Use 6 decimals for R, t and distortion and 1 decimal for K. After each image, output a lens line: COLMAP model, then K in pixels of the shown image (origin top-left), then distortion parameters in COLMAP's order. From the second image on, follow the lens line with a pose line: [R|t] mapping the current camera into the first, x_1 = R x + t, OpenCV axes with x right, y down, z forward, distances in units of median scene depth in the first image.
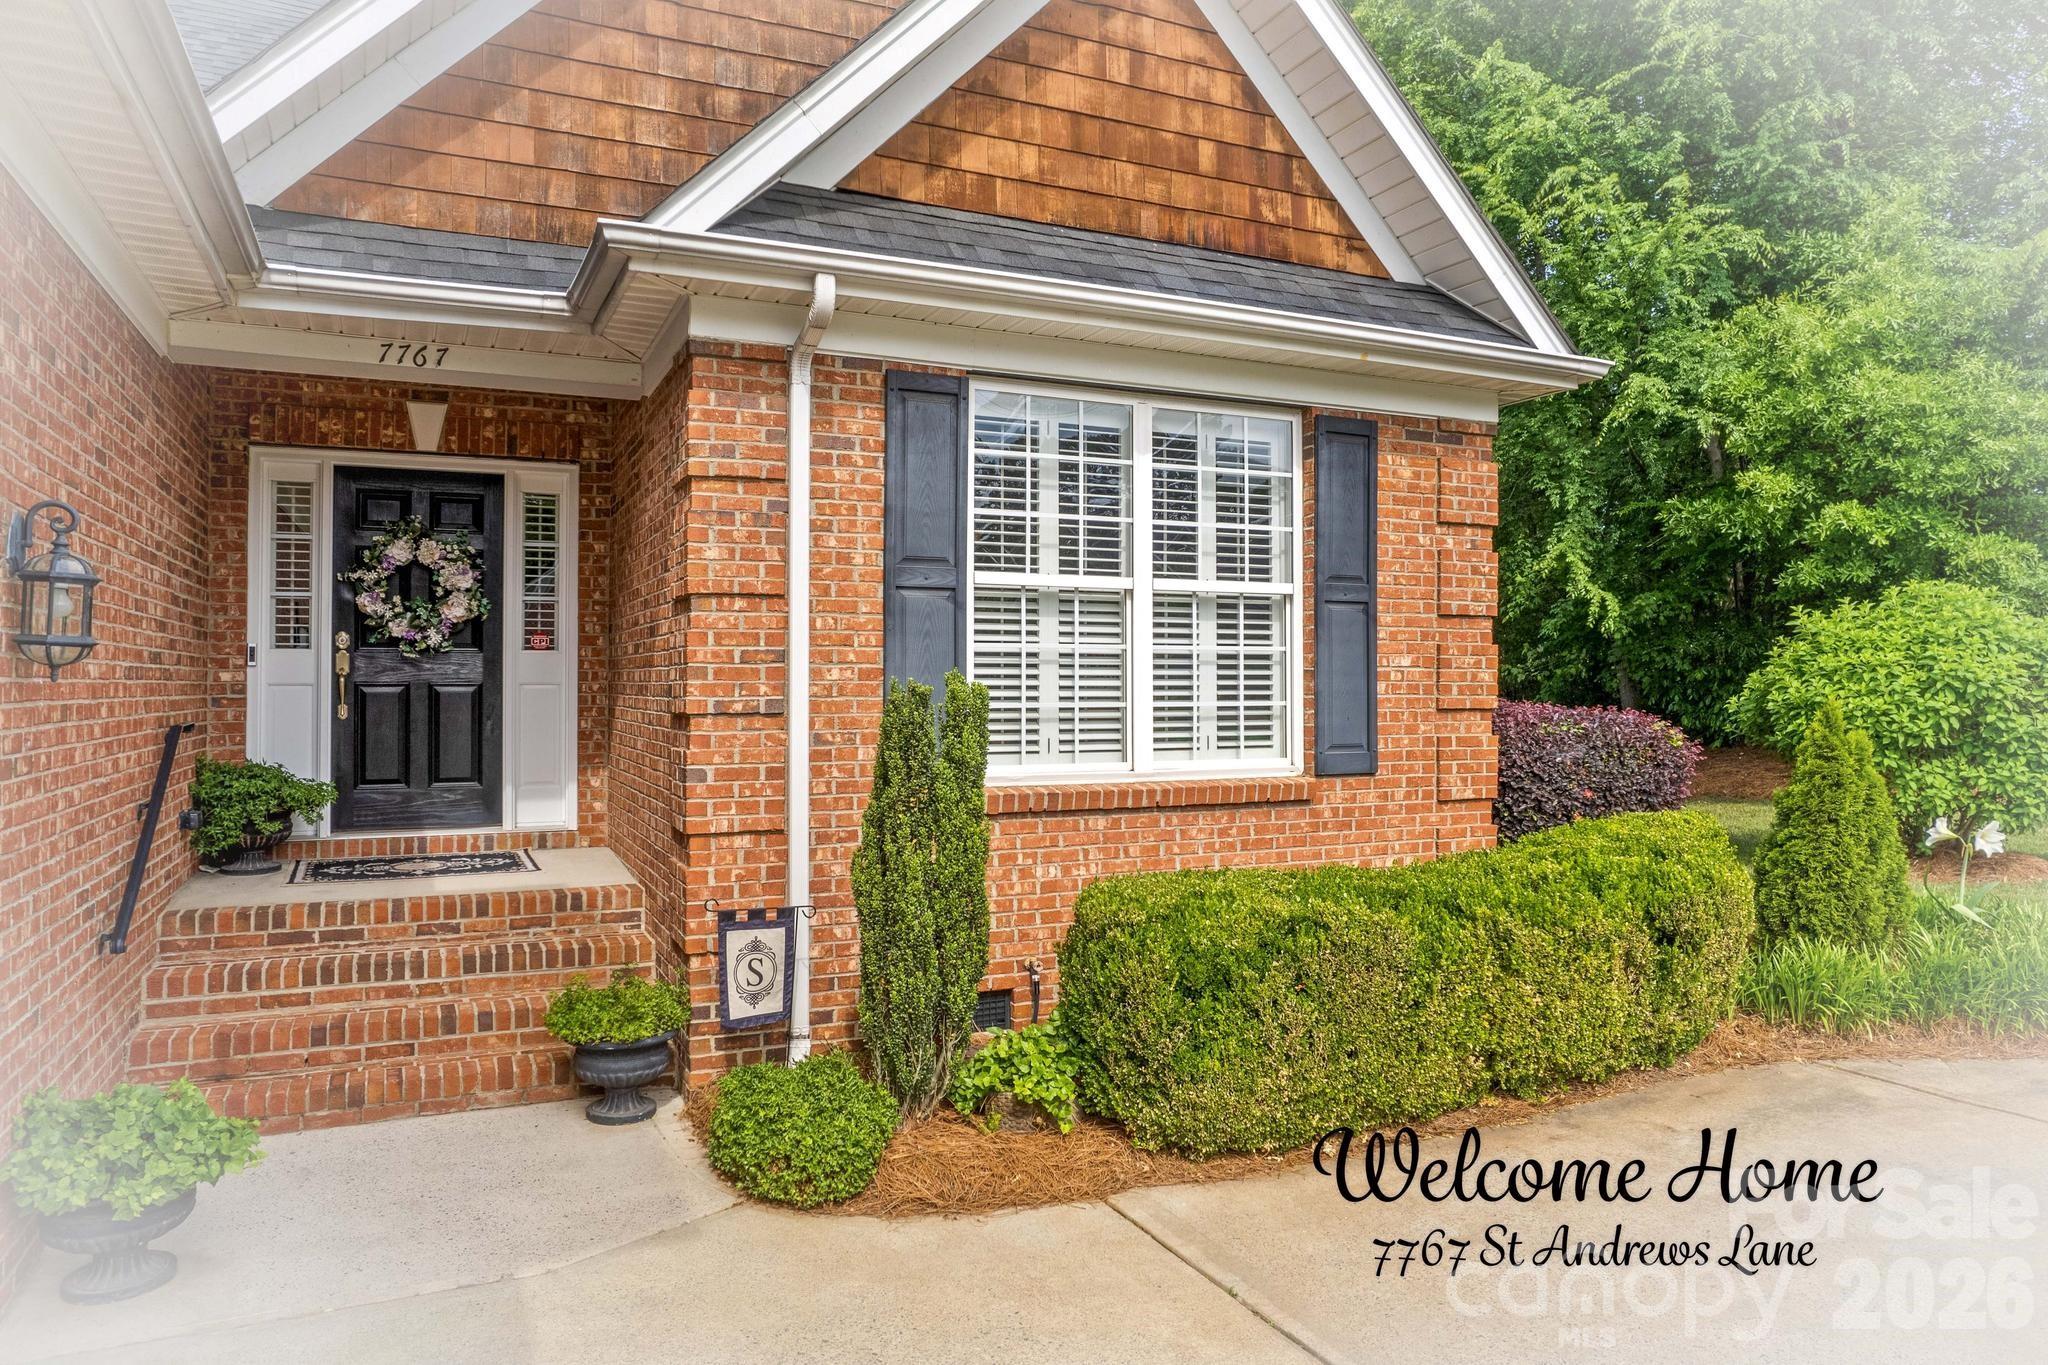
lens RADIAL K [[1343.8, 0, 999.9], [0, 1343.8, 698.9], [0, 0, 1]] dist [-0.062974, 0.036211]
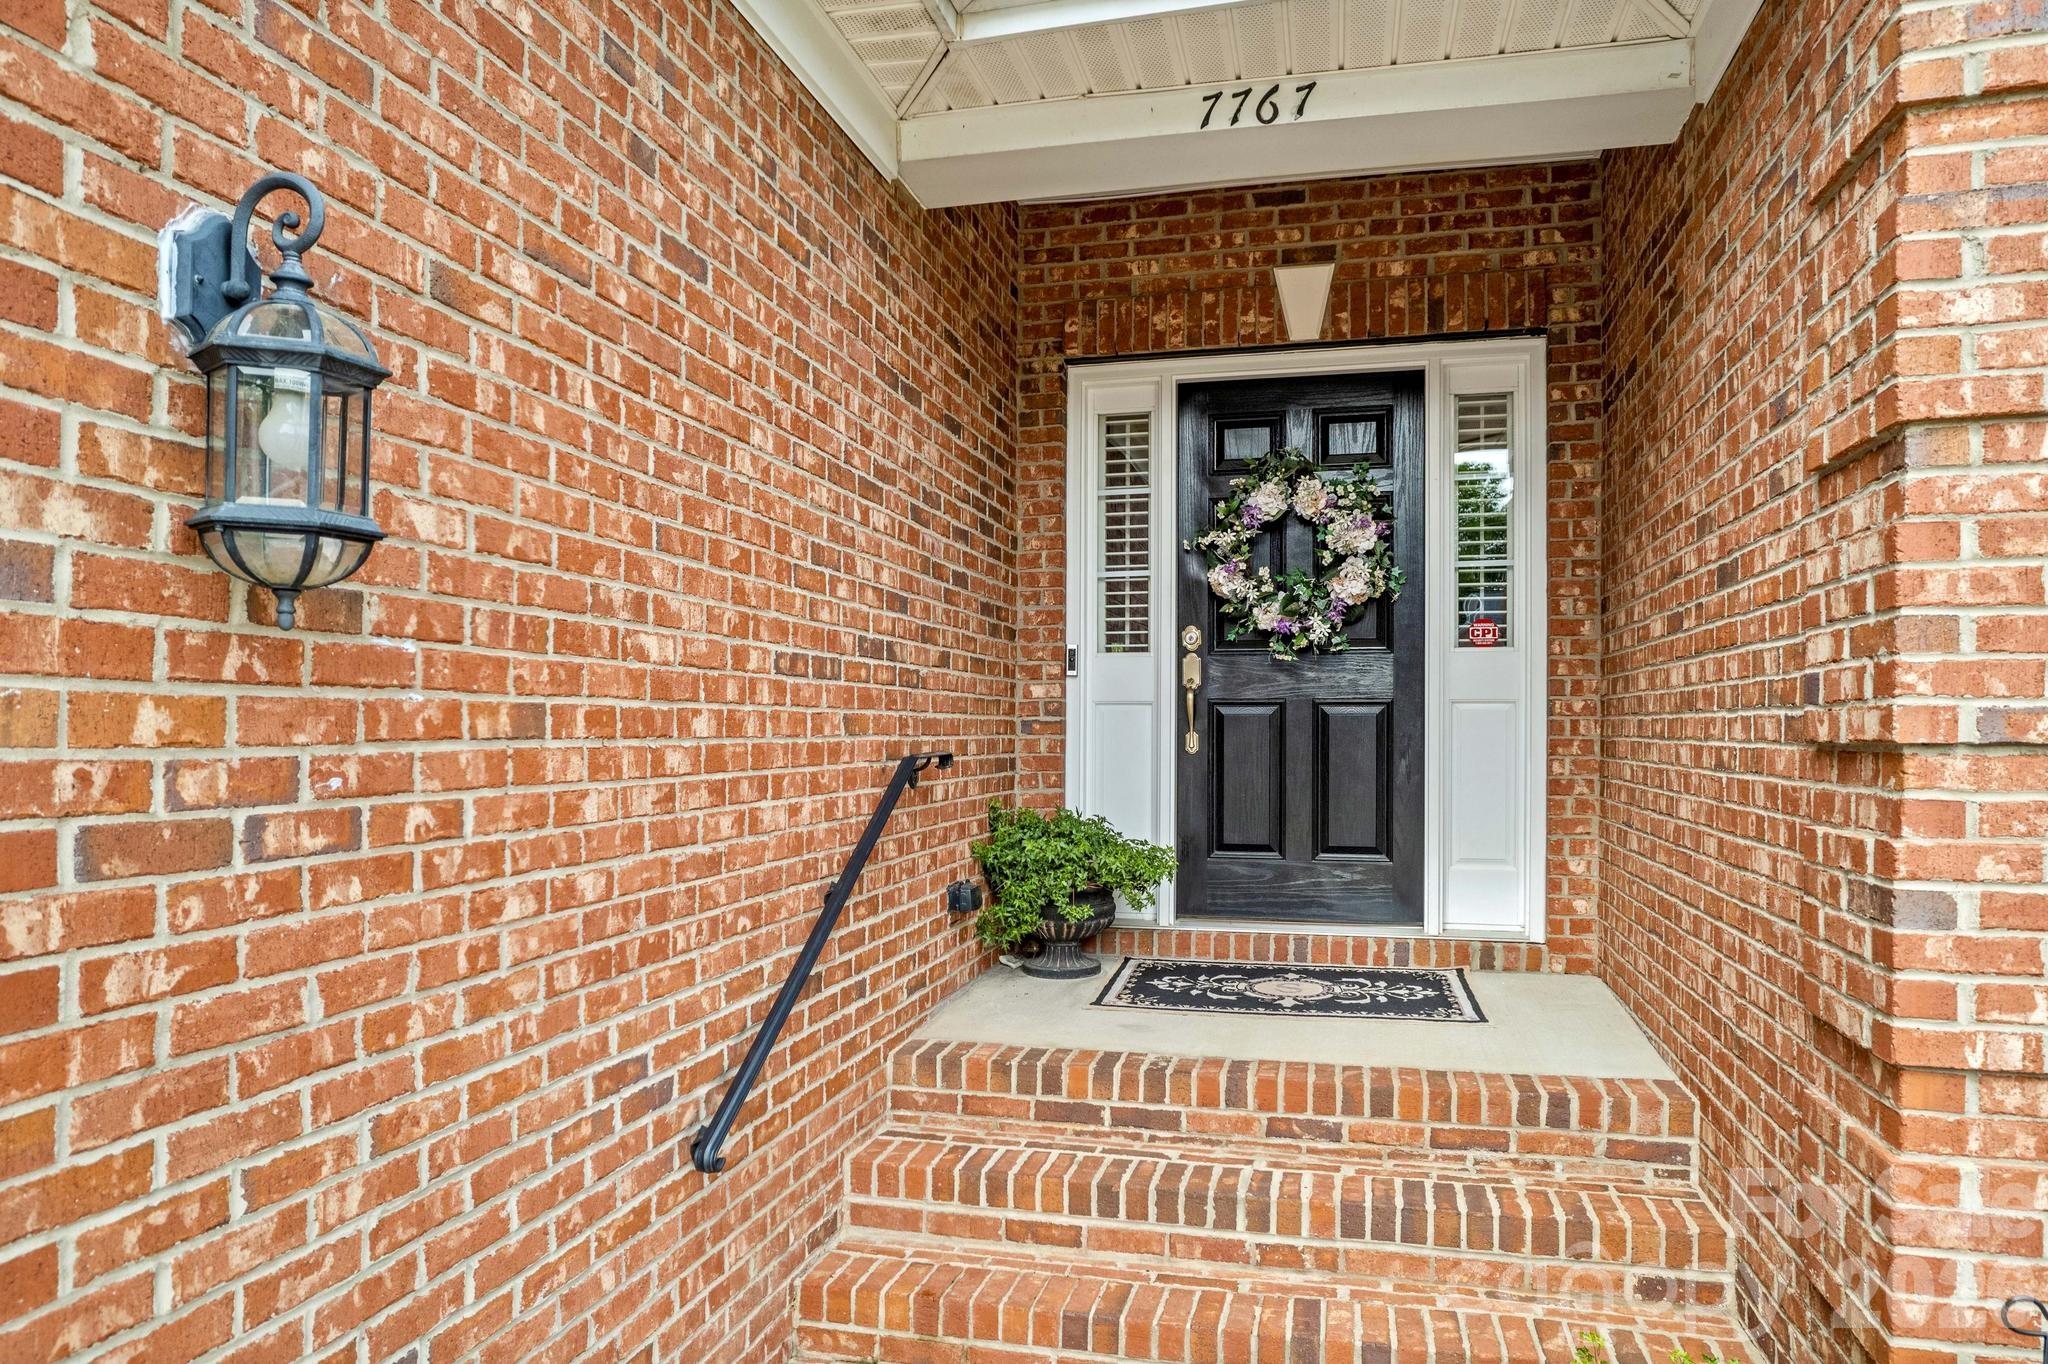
lens RADIAL K [[1343.8, 0, 999.9], [0, 1343.8, 698.4], [0, 0, 1]] dist [-0.062974, 0.036211]
pose [[0.784040, -0.011342, -0.620607, -0.149683], [-0.009450, 0.999499, -0.030206, 0.009019], [0.620638, 0.029548, 0.783540, 0.411621]]
